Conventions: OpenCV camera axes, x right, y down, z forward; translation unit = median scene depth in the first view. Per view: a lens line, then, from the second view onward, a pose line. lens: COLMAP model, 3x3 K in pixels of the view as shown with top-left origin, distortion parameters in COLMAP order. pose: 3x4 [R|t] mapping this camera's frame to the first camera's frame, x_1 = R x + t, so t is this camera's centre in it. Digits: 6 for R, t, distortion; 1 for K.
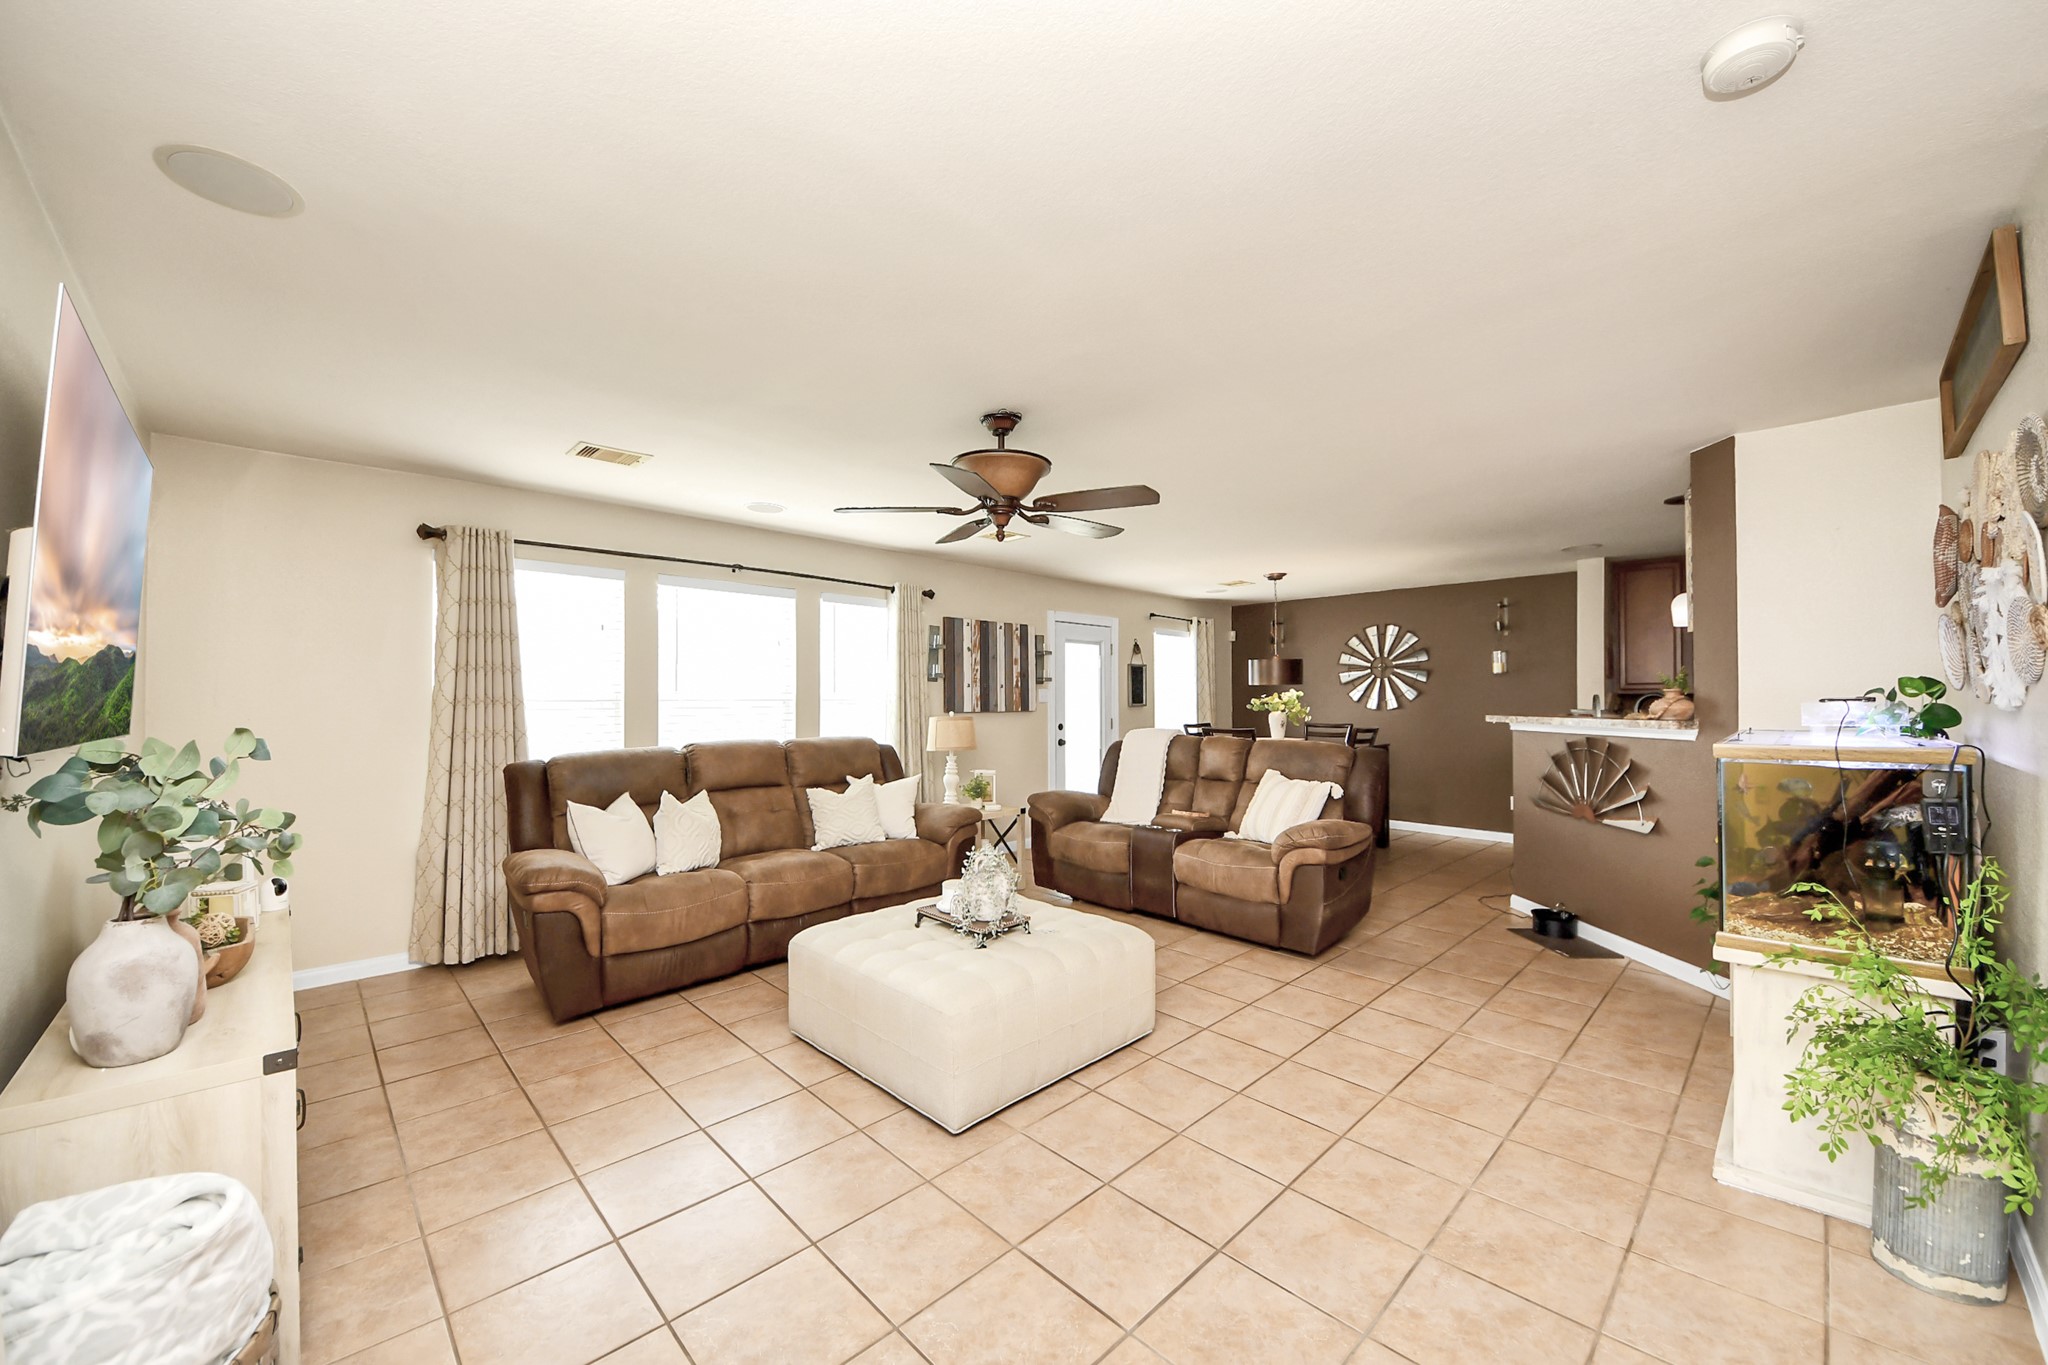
lens RADIAL K [[748.0, 0, 1013.9], [0, 748.0, 693.0], [0, 0, 1]] dist [0.002587, -0.003943]
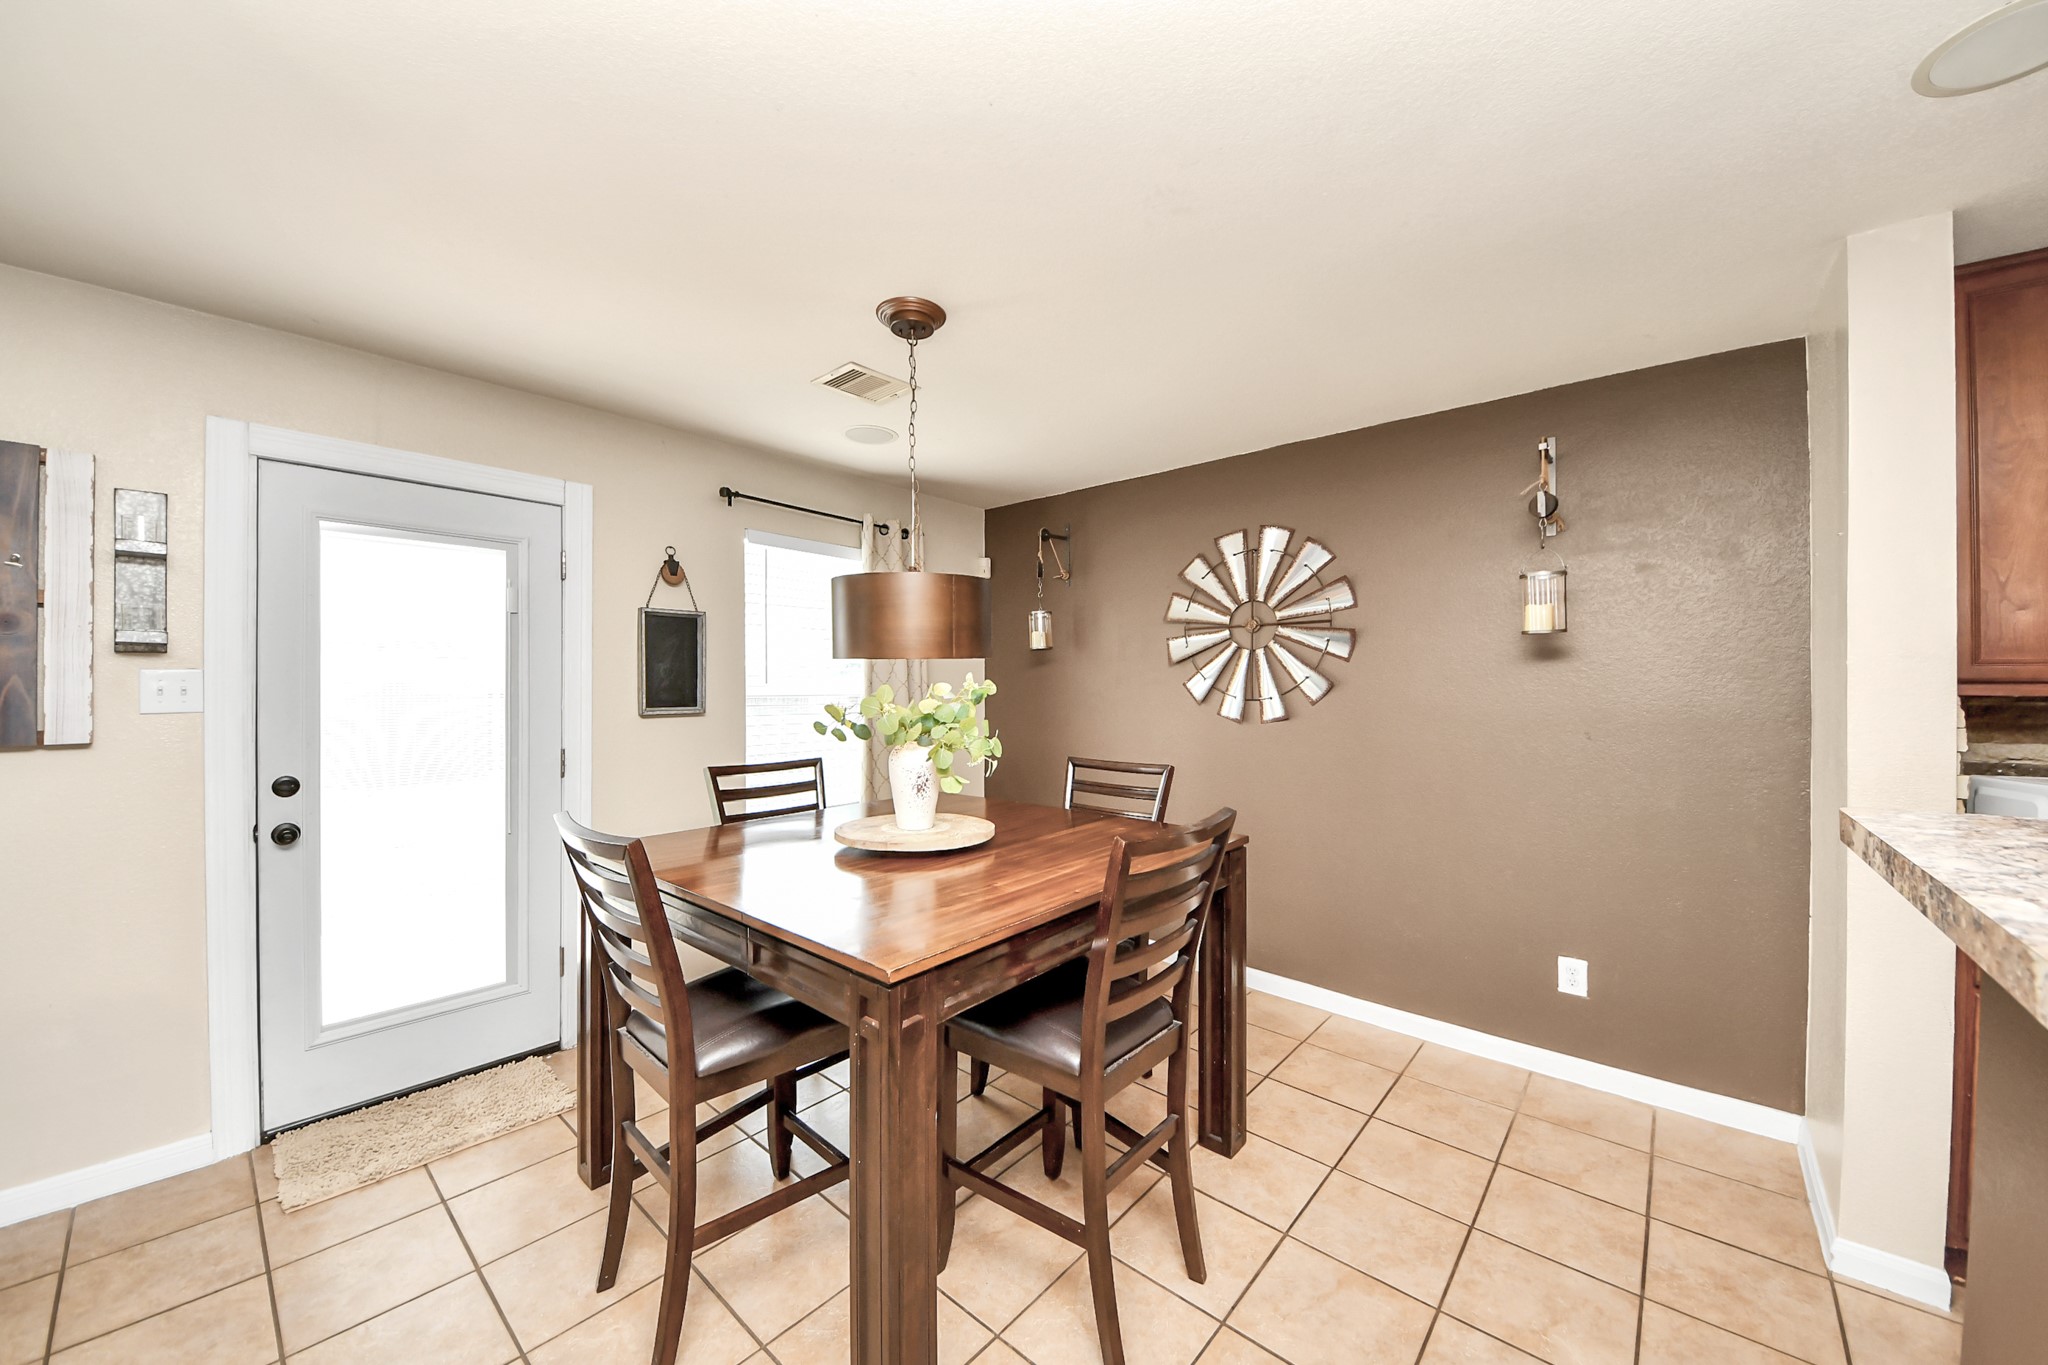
lens RADIAL K [[748.0, 0, 1014.3], [0, 748.0, 676.5], [0, 0, 1]] dist [0.002587, -0.003943]
pose [[0.994018, 0.004316, 0.109127, 0.311982], [-0.004731, 0.999983, 0.003546, -0.004556], [-0.109110, -0.004041, 0.994021, 0.590752]]
